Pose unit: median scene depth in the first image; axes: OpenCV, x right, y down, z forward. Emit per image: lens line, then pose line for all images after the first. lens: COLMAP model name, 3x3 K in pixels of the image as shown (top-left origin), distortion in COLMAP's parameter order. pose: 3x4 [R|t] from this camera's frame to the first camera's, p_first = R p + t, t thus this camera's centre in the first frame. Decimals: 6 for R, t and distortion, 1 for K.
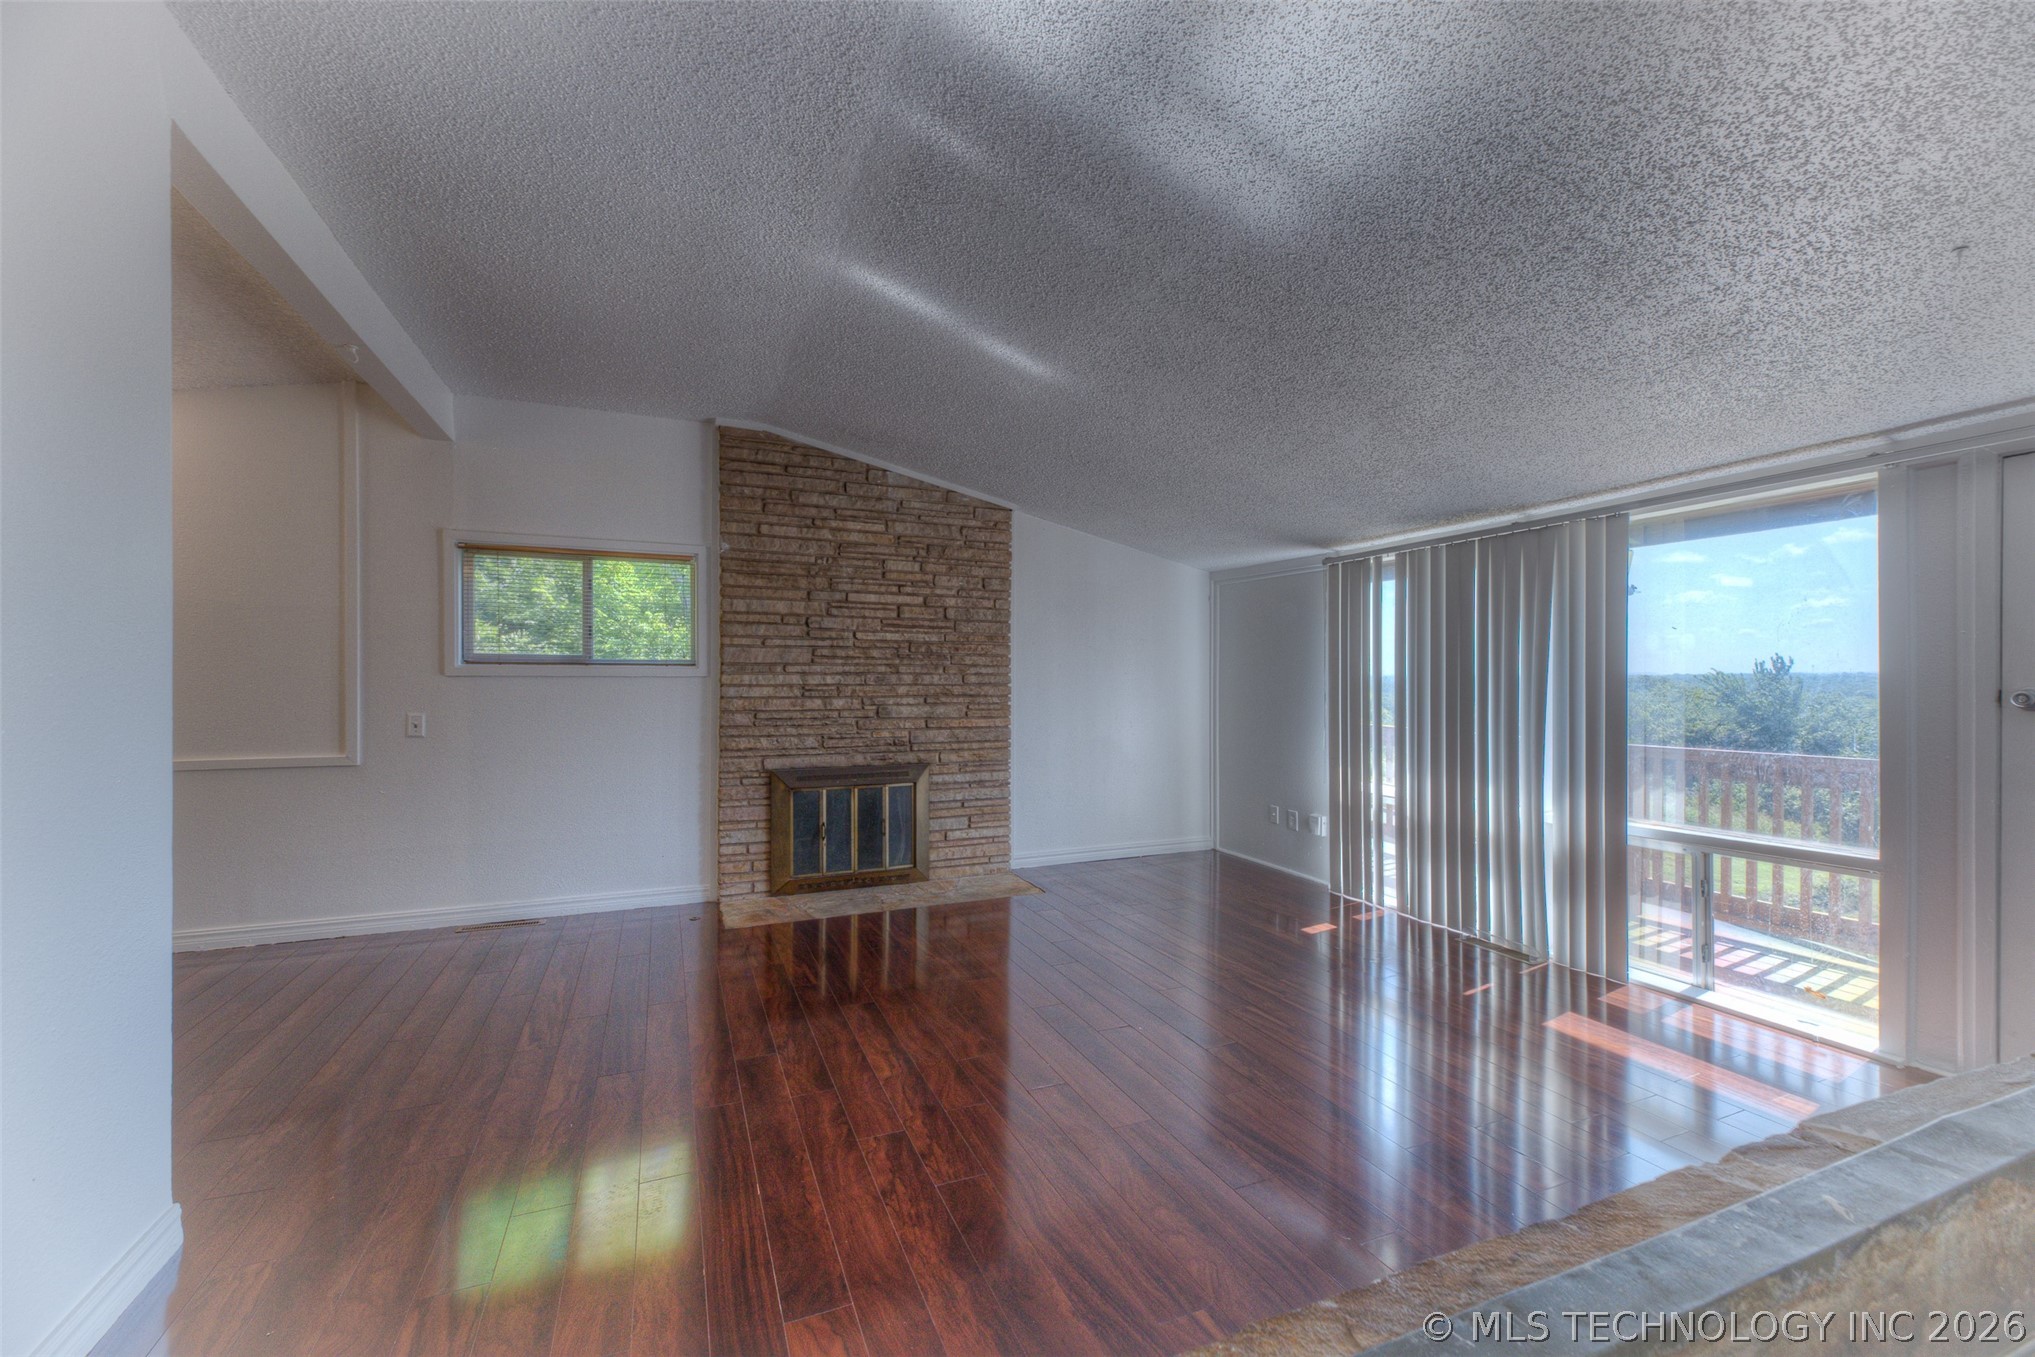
lens RADIAL K [[798.1, 0, 996.4], [0, 798.1, 678.5], [0, 0, 1]] dist [-0.000404, 0.000120]
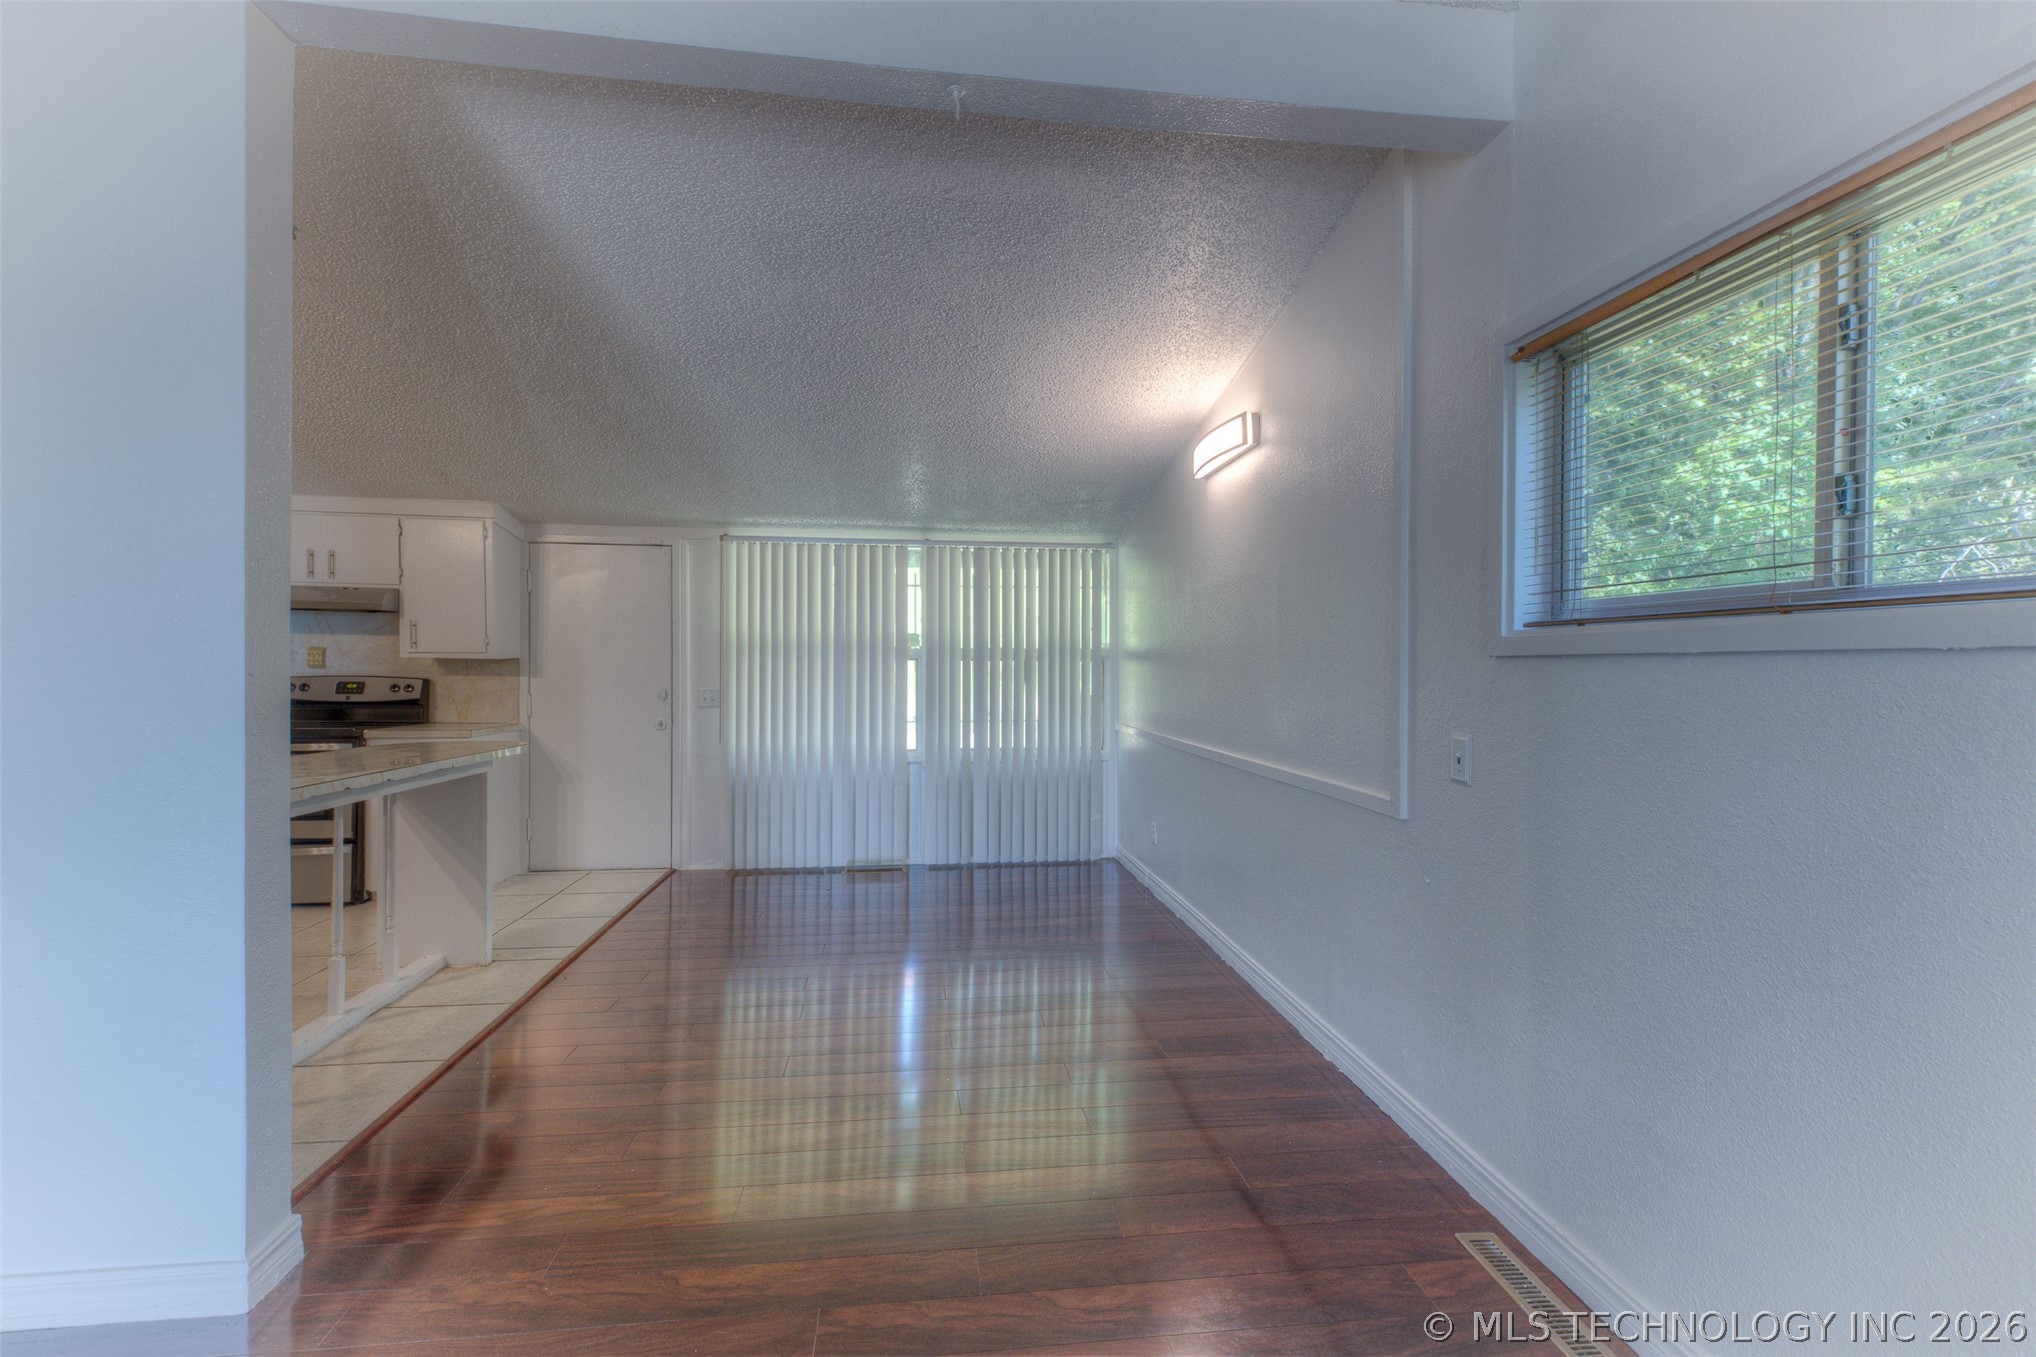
lens RADIAL K [[865.0, 0, 1016.7], [0, 865.0, 679.8], [0, 0, 1]] dist [0.006542, -0.000444]
pose [[-0.276101, 0.006621, -0.961106, -0.125602], [-0.017316, 0.999780, 0.011862, 0.007030], [0.960973, 0.019917, -0.275926, 0.765051]]
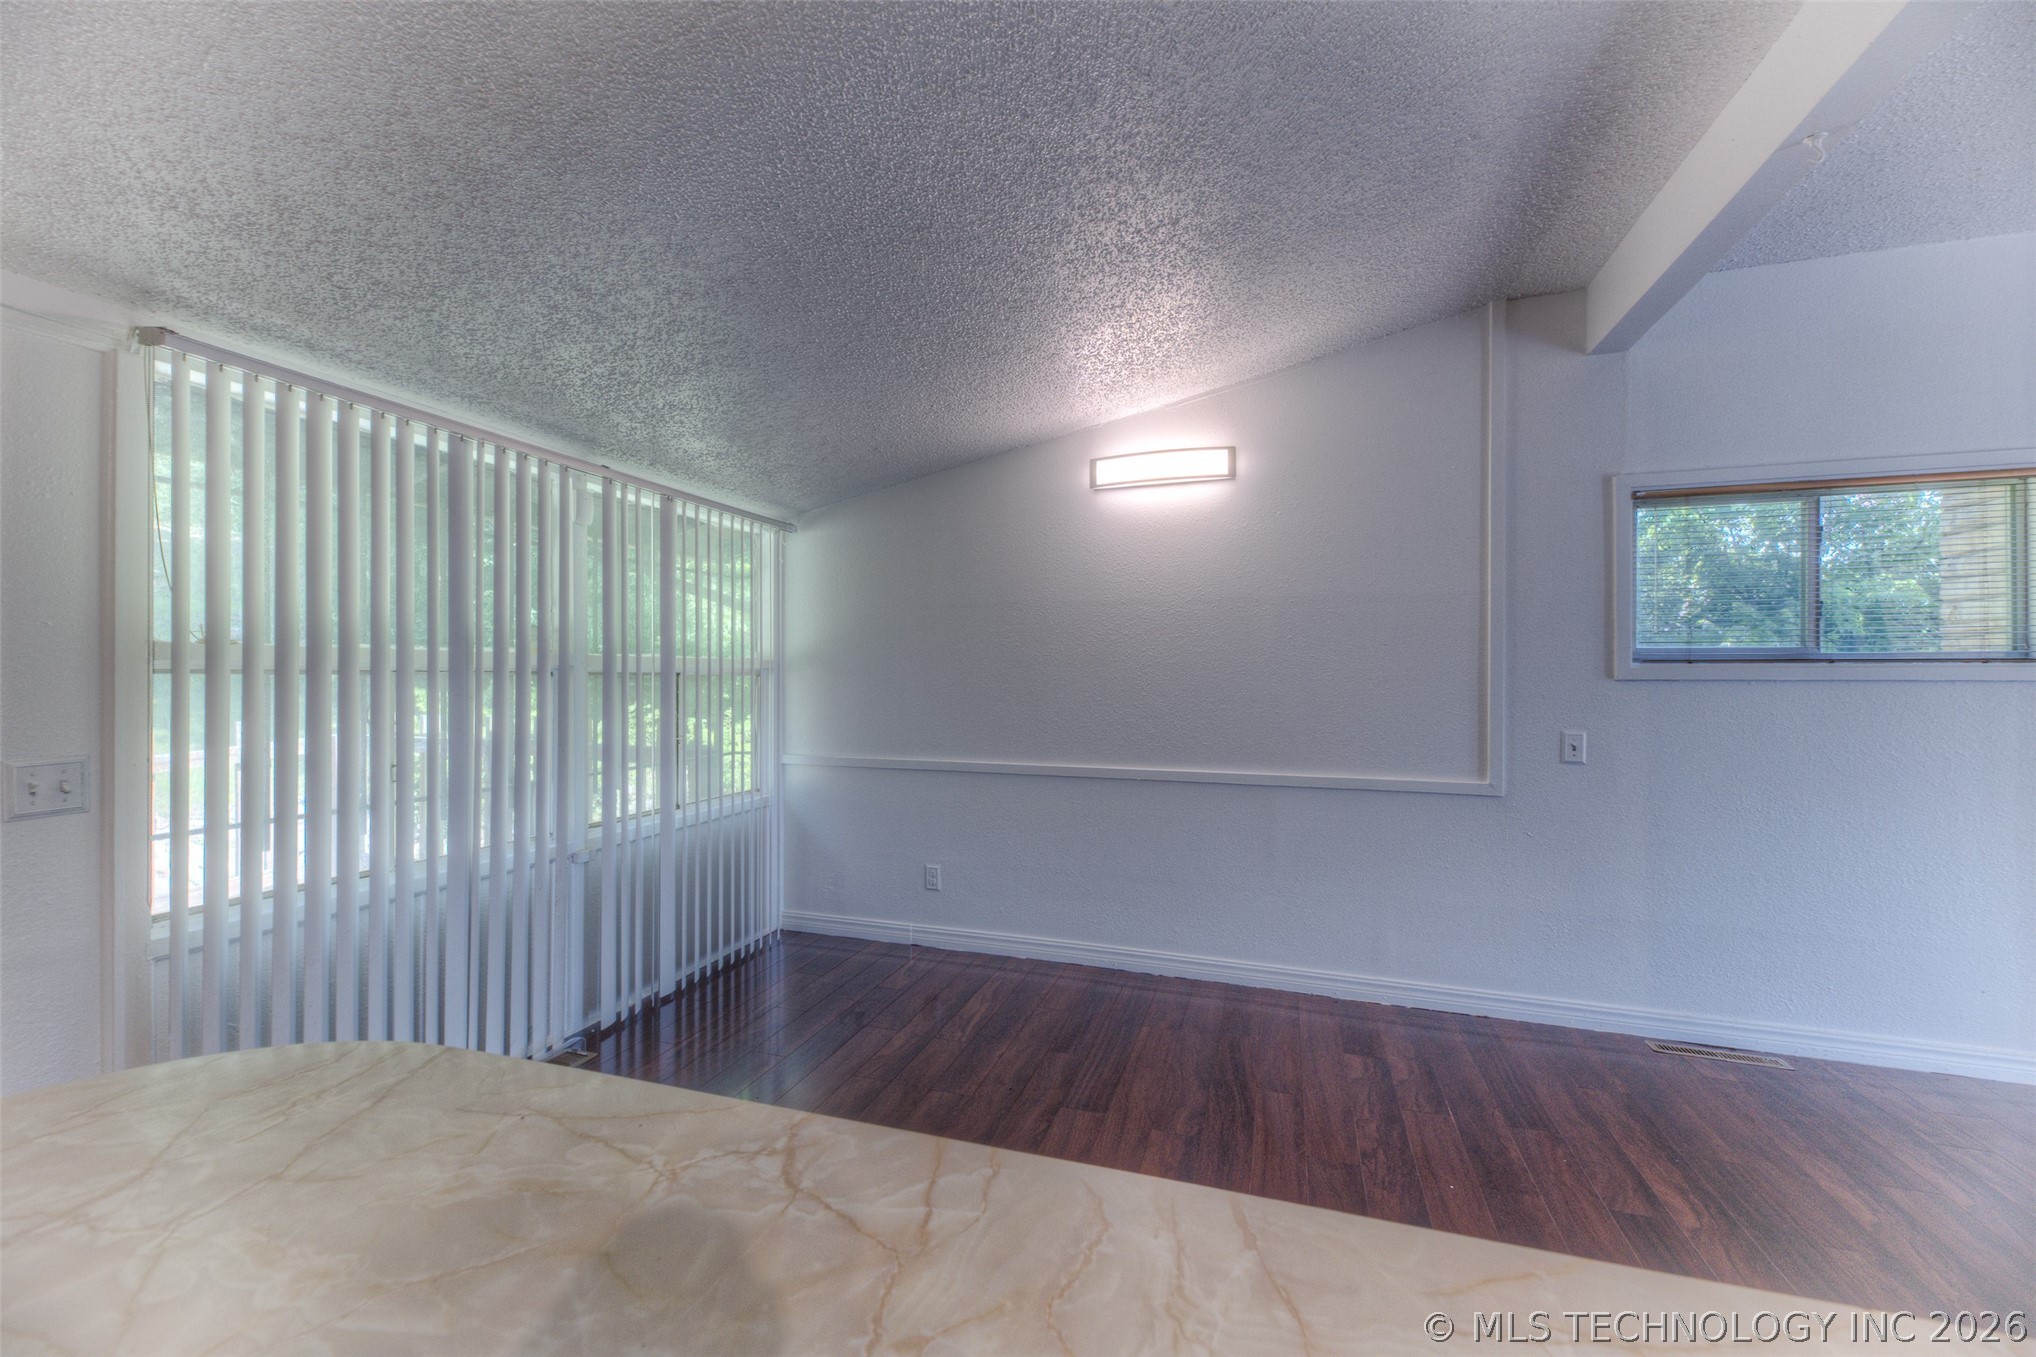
lens RADIAL K [[798.5, 0, 1011.8], [0, 798.5, 673.8], [0, 0, 1]] dist [-0.000404, 0.000120]
pose [[0.748750, -0.009742, -0.662781, -0.544531], [-0.002578, 0.999842, -0.017609, 0.005214], [0.662847, 0.014893, 0.748607, 0.090104]]
